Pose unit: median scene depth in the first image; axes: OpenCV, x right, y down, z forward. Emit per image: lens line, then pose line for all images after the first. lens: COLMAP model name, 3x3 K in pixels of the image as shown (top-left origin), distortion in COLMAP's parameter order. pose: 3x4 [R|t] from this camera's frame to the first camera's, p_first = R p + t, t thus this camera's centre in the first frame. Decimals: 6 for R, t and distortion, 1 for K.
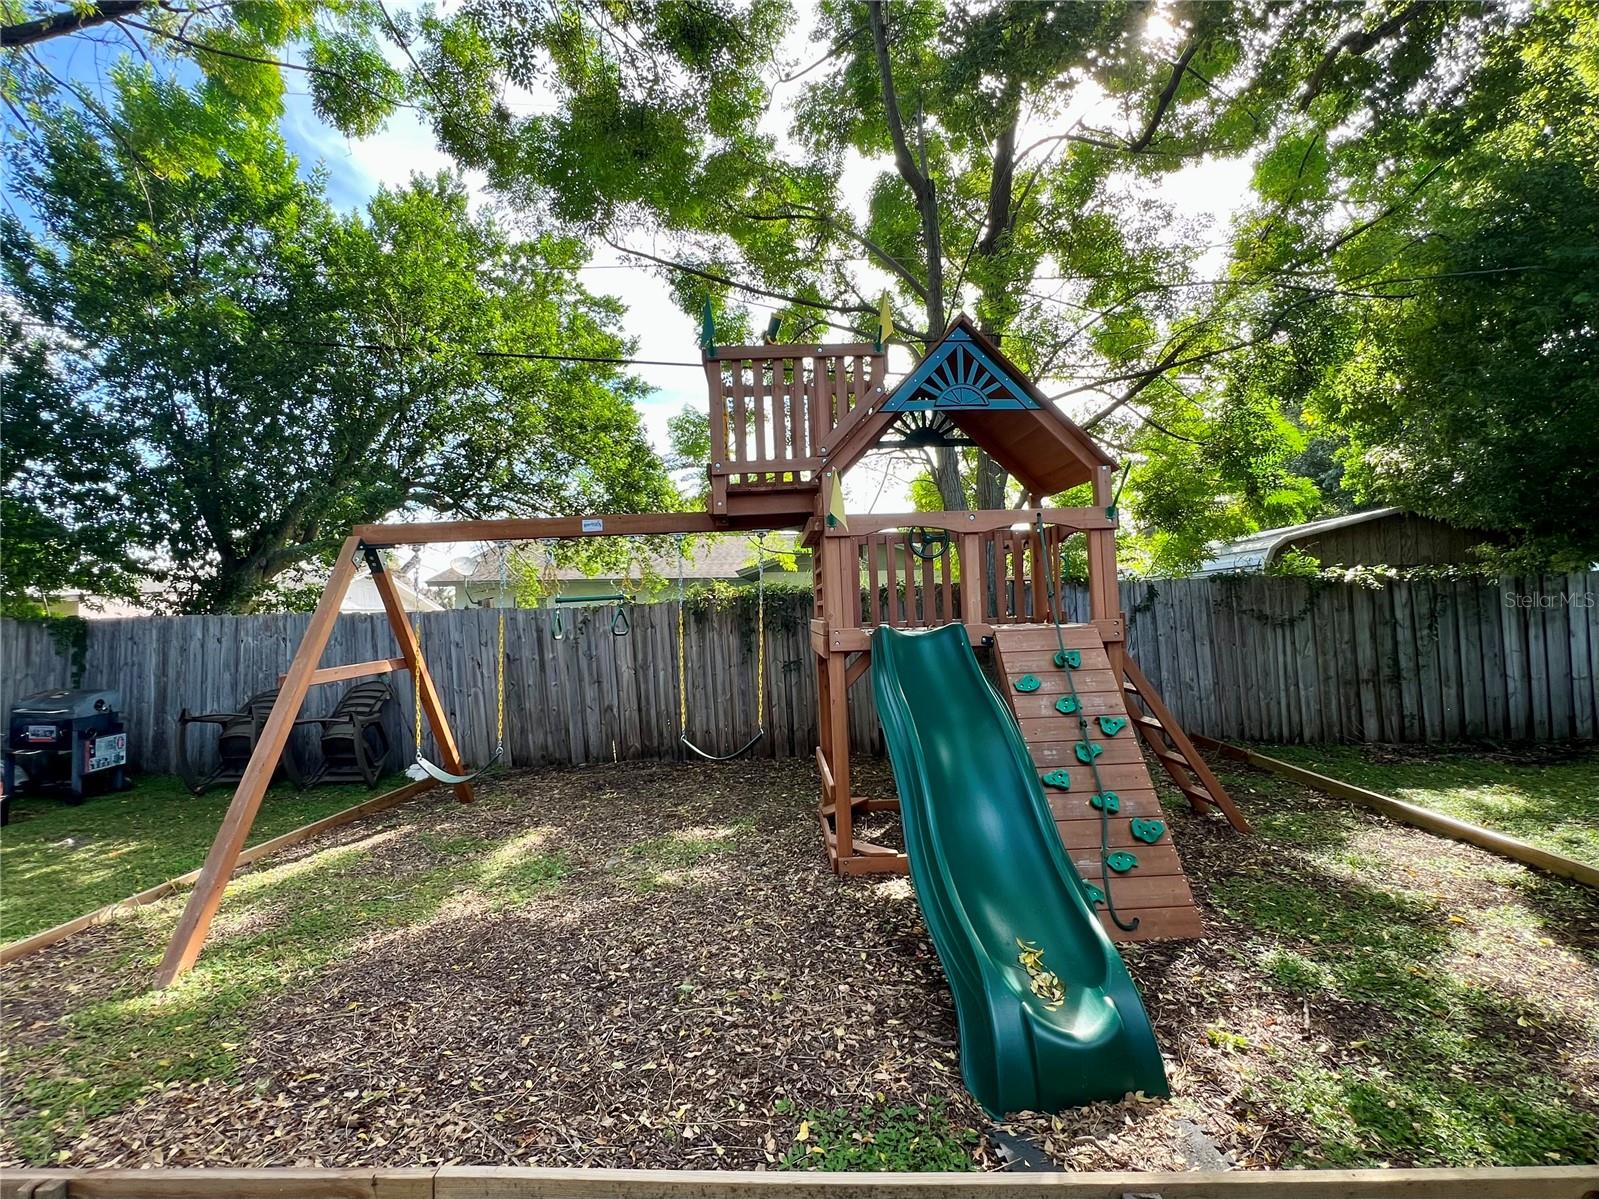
lens RADIAL K [[725.0, 0, 799.5], [0, 725.0, 599.5], [0, 0, 1]] dist [-0.001088, -0.000413]
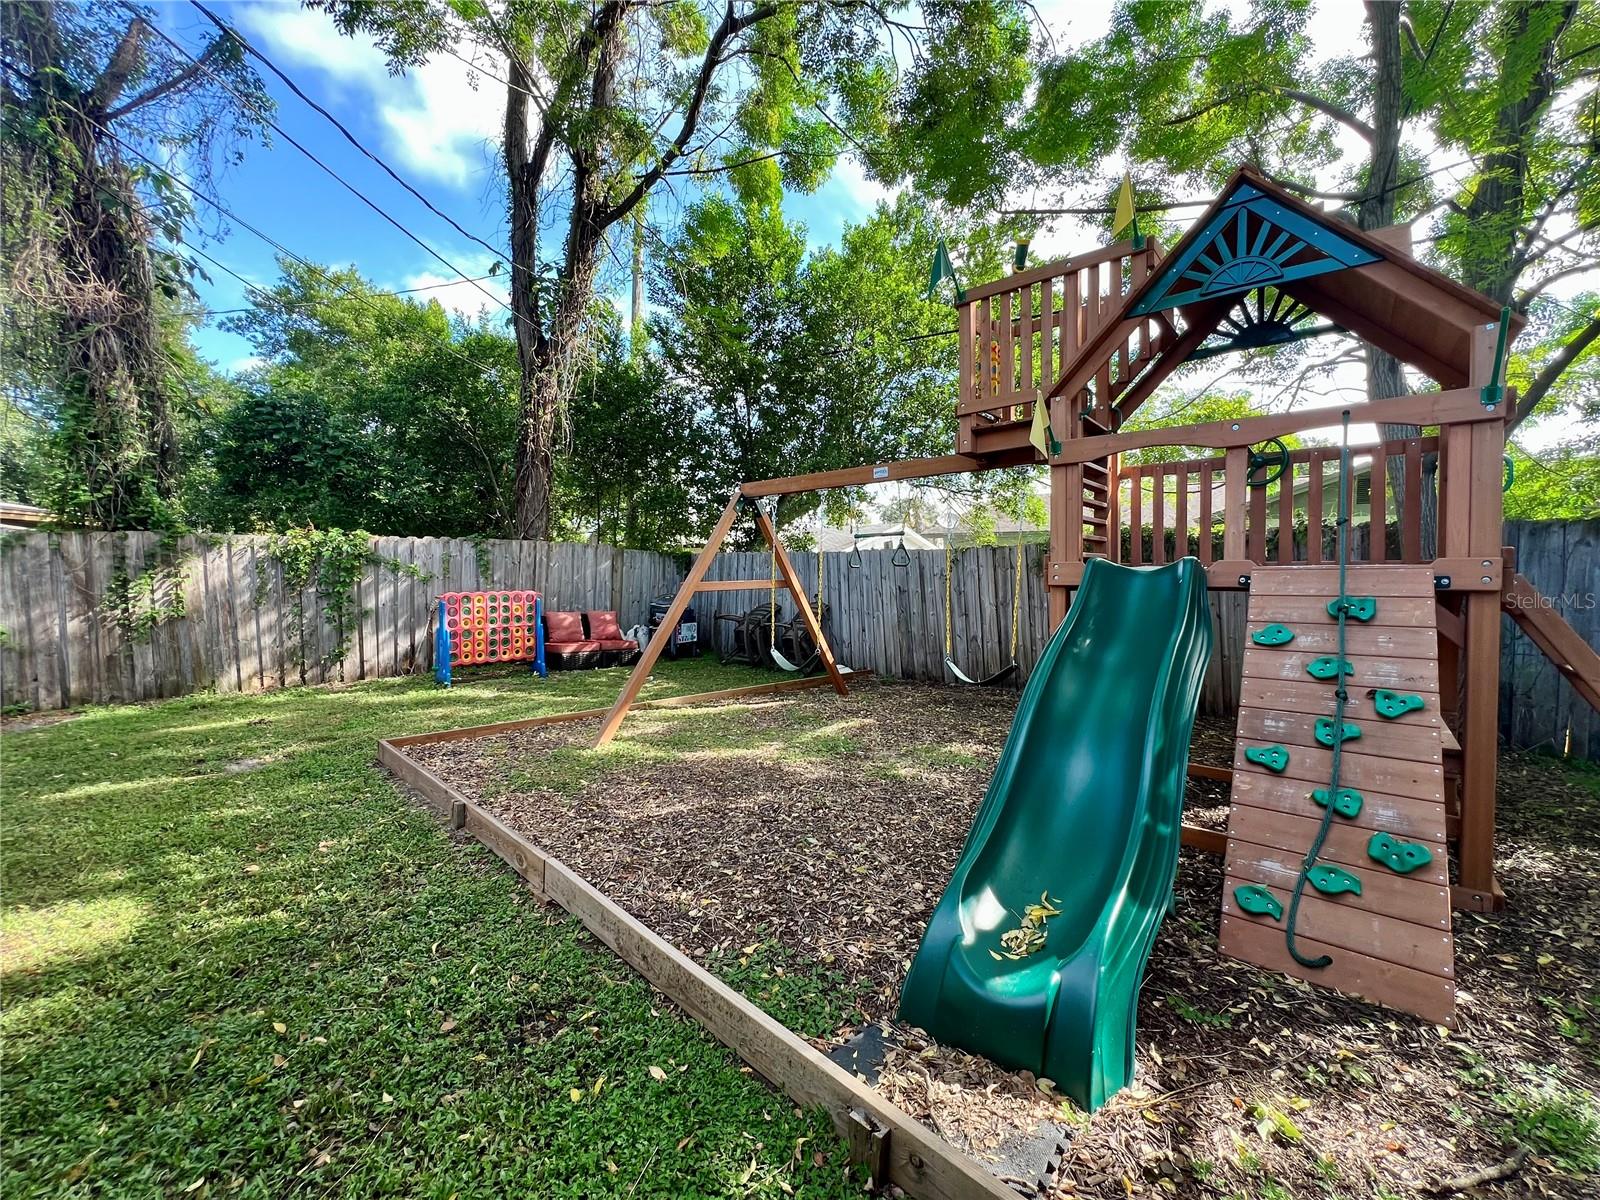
lens RADIAL K [[646.0, 0, 800.0], [0, 646.0, 600.0], [0, 0, 1]] dist [0.000031, 0.000033]
pose [[0.734925, 0.061761, -0.675331, 0.371620], [-0.013573, 0.996984, 0.076407, 0.029182], [0.678013, -0.046987, 0.733547, 0.134473]]
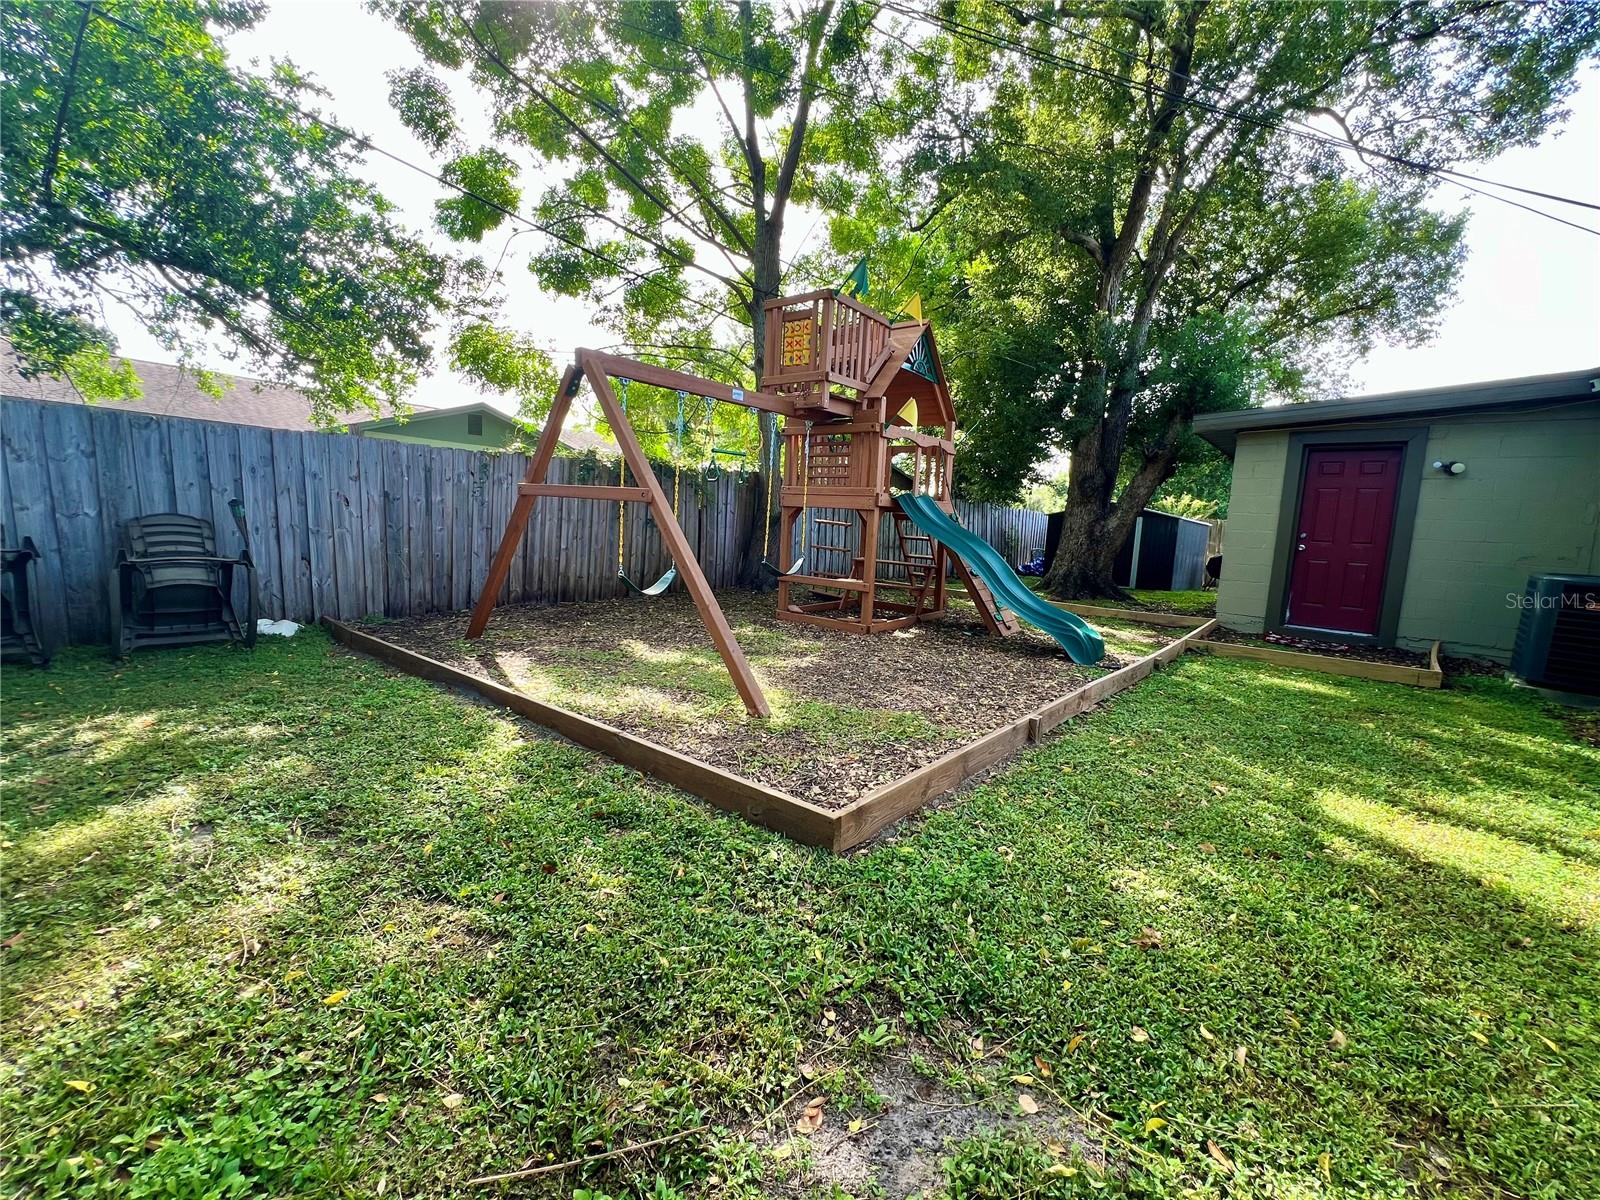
lens RADIAL K [[646.0, 0, 800.0], [0, 646.0, 600.0], [0, 0, 1]] dist [0.000031, 0.000033]
pose [[0.637681, -0.034632, 0.769522, -1.193733], [-0.082430, 0.990185, 0.112870, 0.128439], [-0.765877, -0.135407, 0.628567, 0.151476]]
